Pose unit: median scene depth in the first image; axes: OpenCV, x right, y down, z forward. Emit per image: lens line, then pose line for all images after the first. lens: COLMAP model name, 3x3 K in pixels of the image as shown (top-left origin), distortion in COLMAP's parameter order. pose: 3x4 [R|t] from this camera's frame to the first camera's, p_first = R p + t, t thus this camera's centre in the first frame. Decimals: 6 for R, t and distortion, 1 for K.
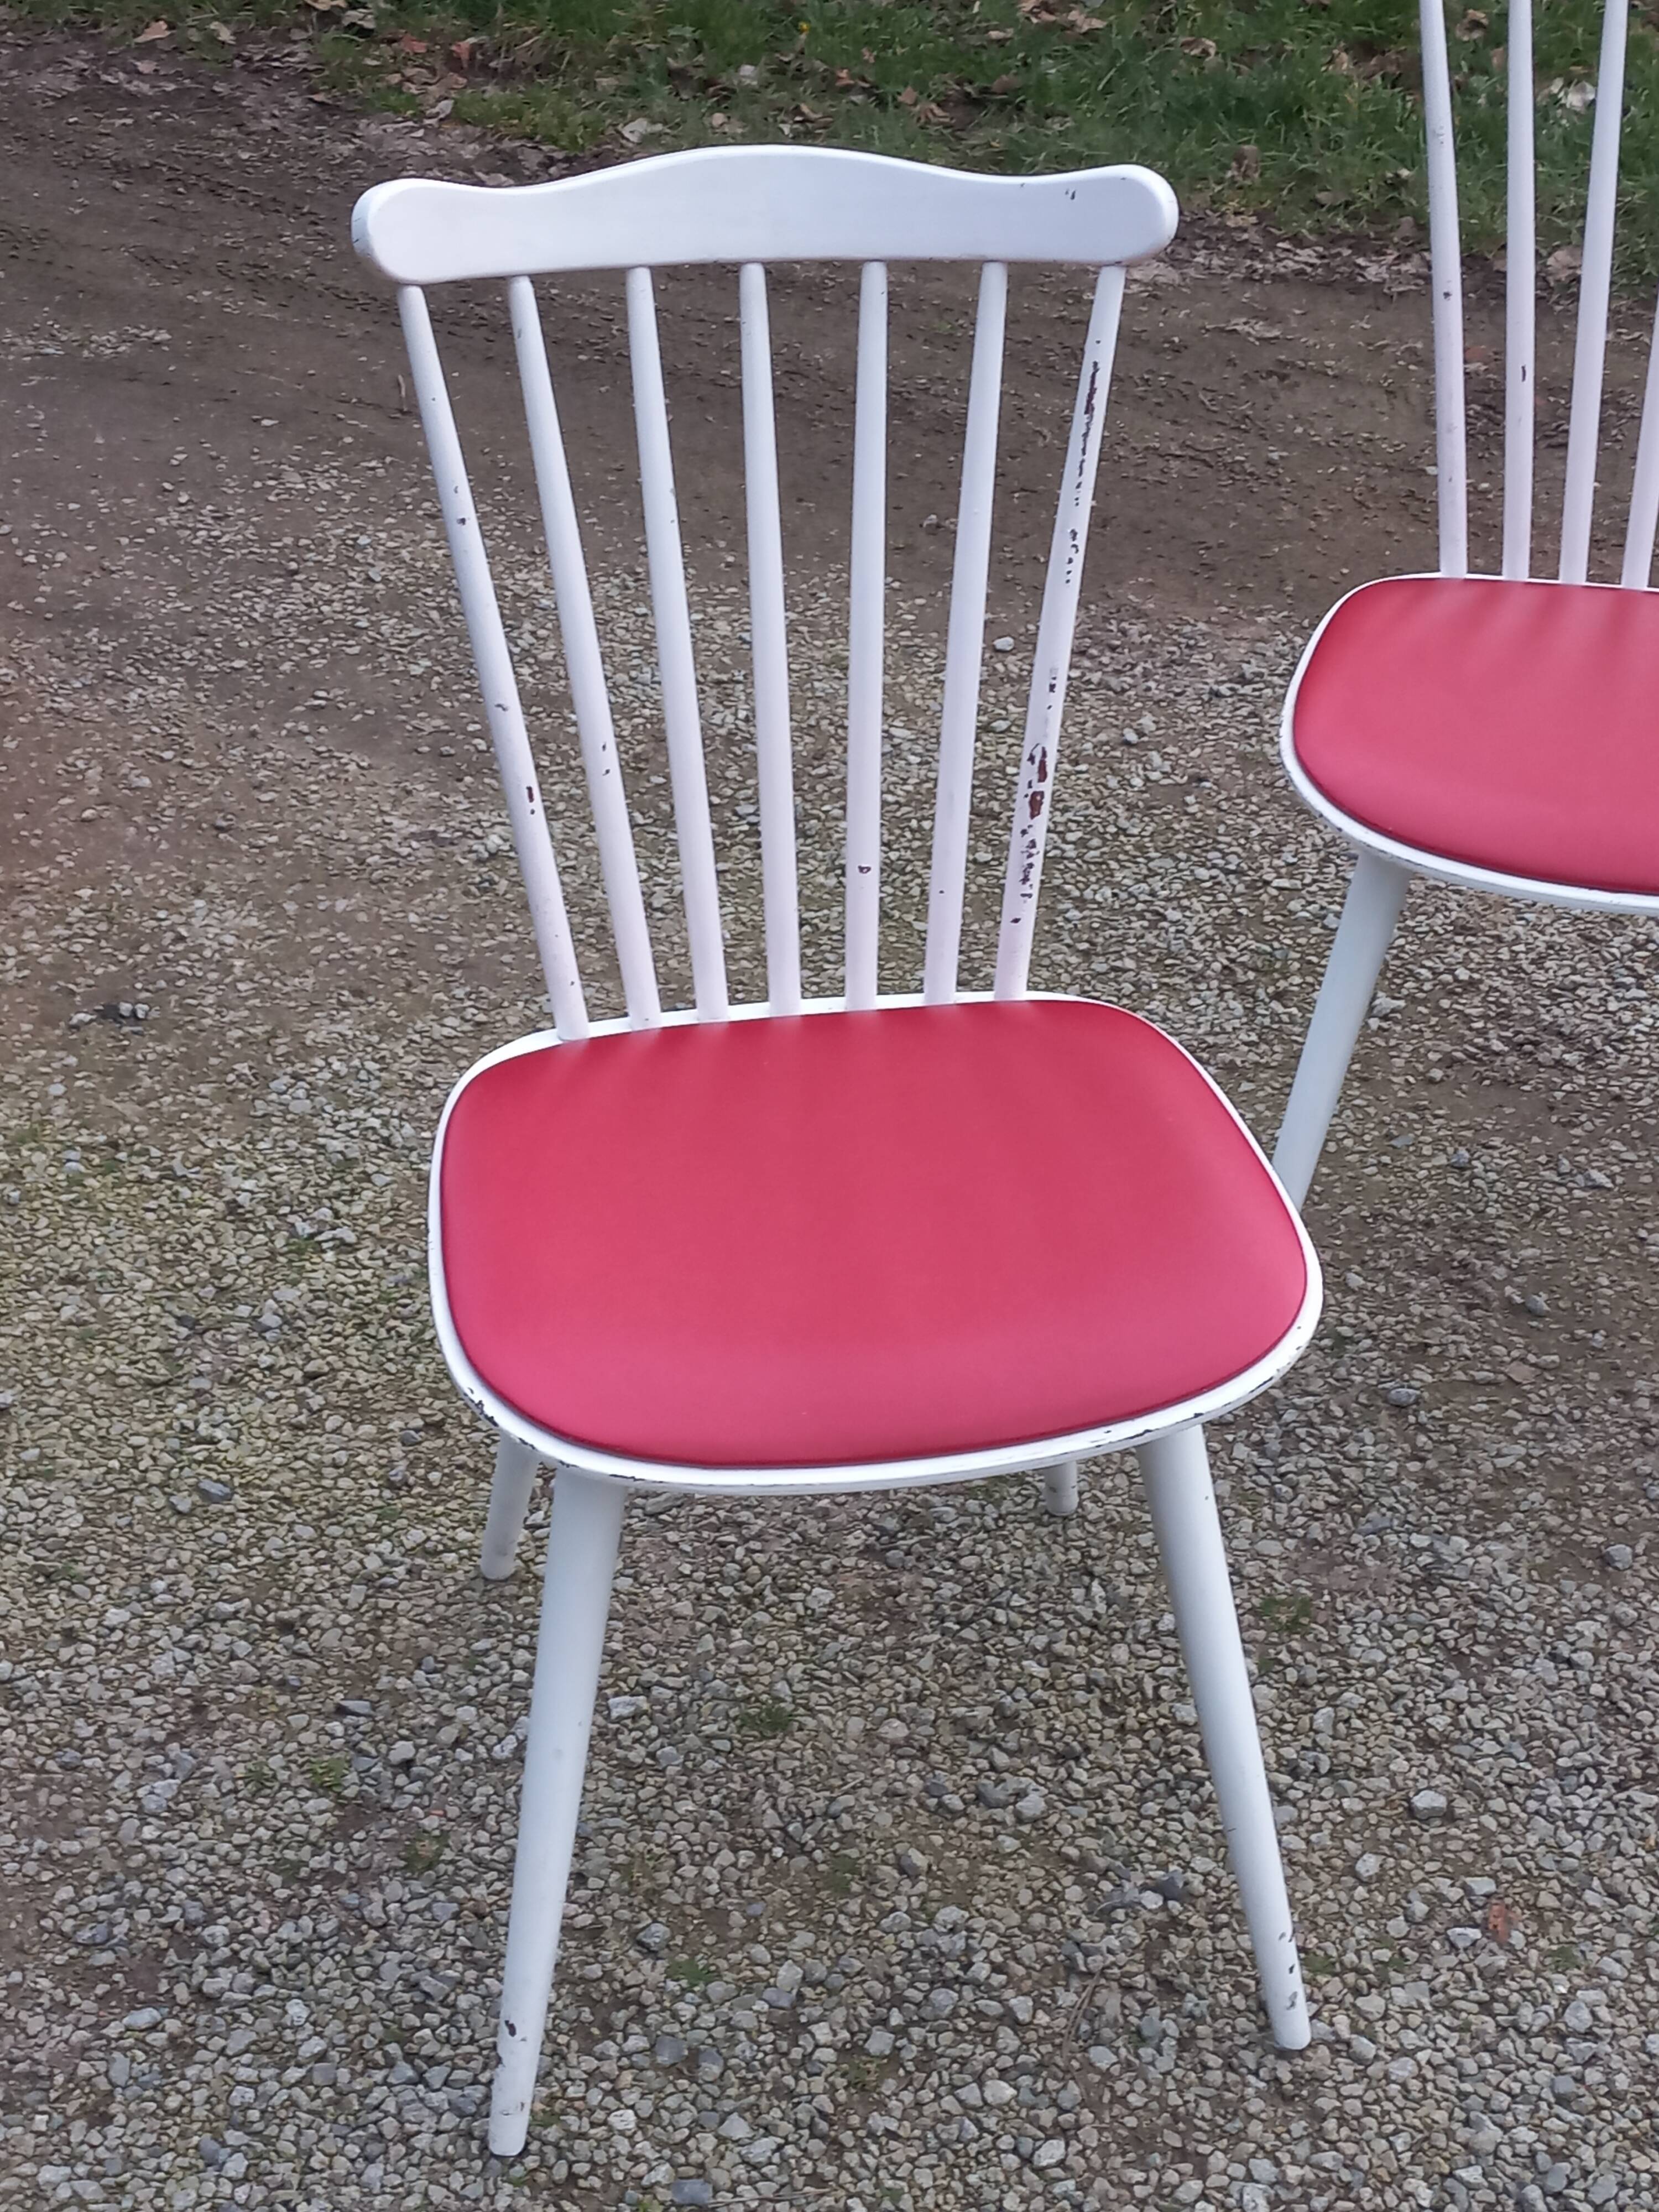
lens RADIAL K [[3141.6, 0, 843.4], [0, 3141.6, 1101.2], [0, 0, 1]] dist [0.083131, 0.000000]
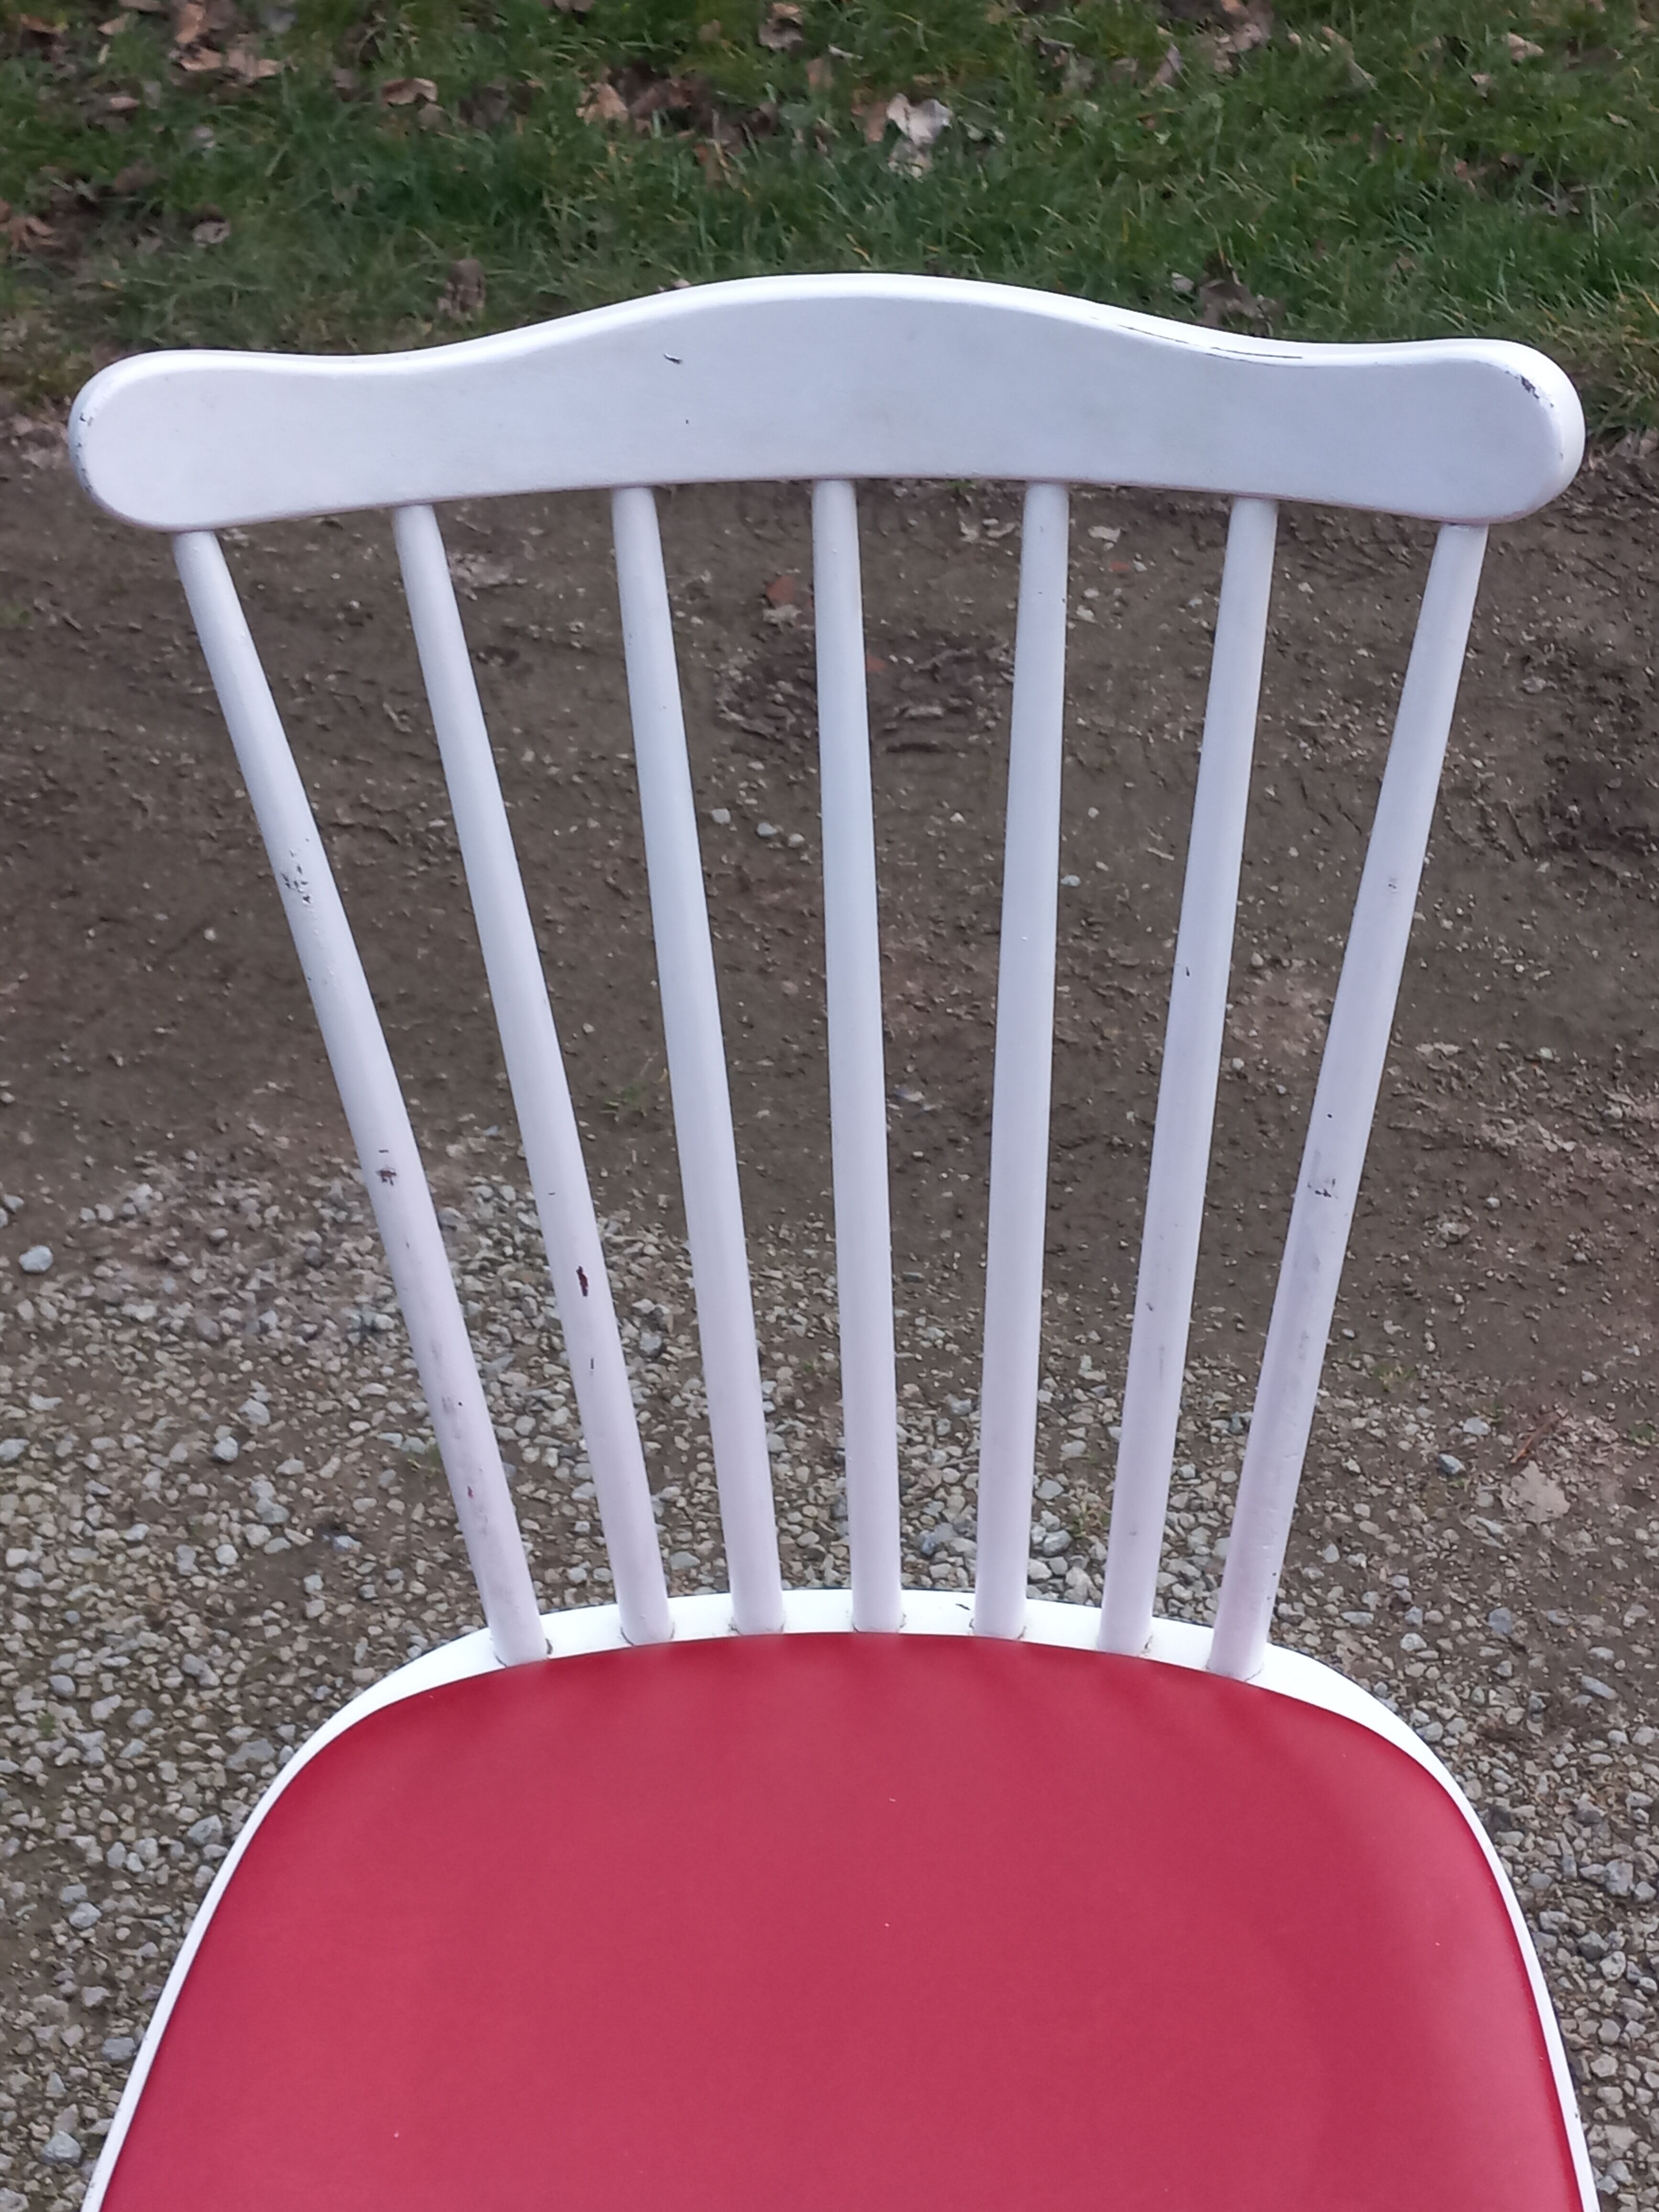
lens RADIAL K [[3165.3, 0, 837.2], [0, 3165.3, 1095.5], [0, 0, 1]] dist [0.077338, 0.000000]
pose [[0.985836, -0.125394, 0.111368, 0.205736], [0.119138, 0.990991, 0.061177, -0.287346], [-0.118036, -0.047043, 0.991894, 0.521884]]
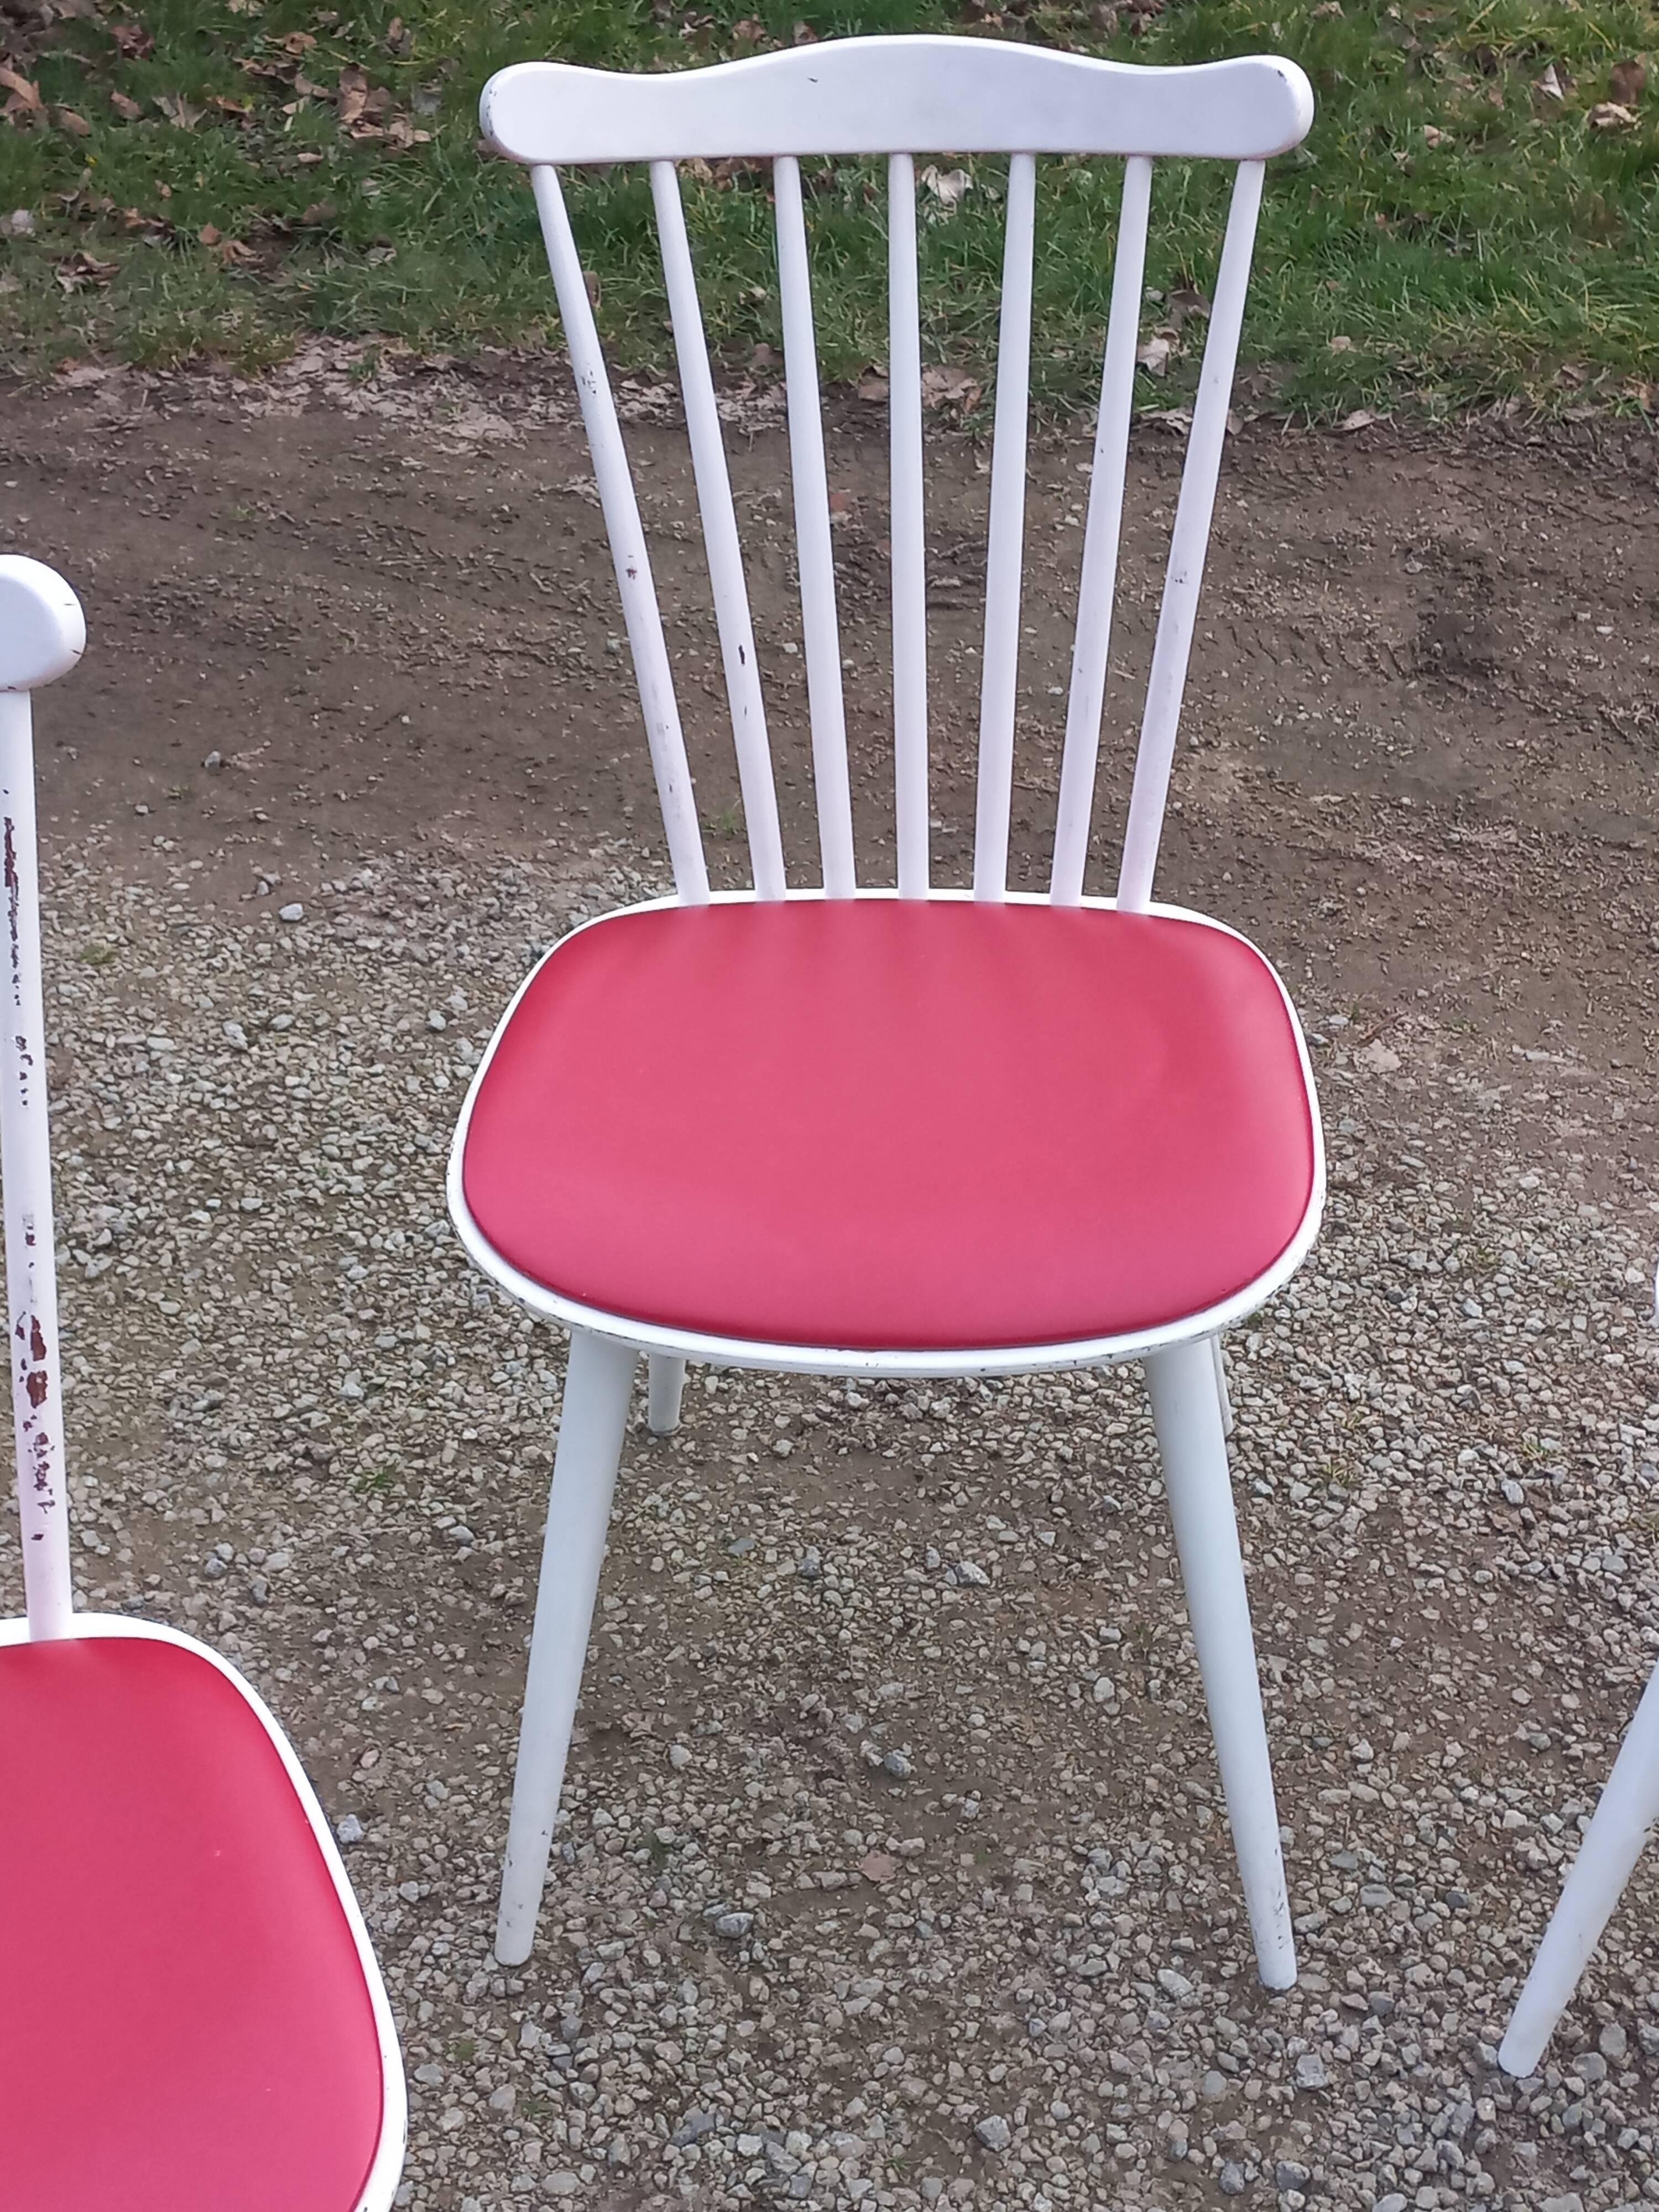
lens RADIAL K [[3141.6, 0, 841.0], [0, 3141.6, 1107.0], [0, 0, 1]] dist [0.083131, 0.000000]
pose [[0.987883, -0.103338, 0.115798, 0.136380], [0.103877, 0.994589, 0.001387, -0.114702], [-0.115315, 0.010658, 0.993272, 0.200182]]
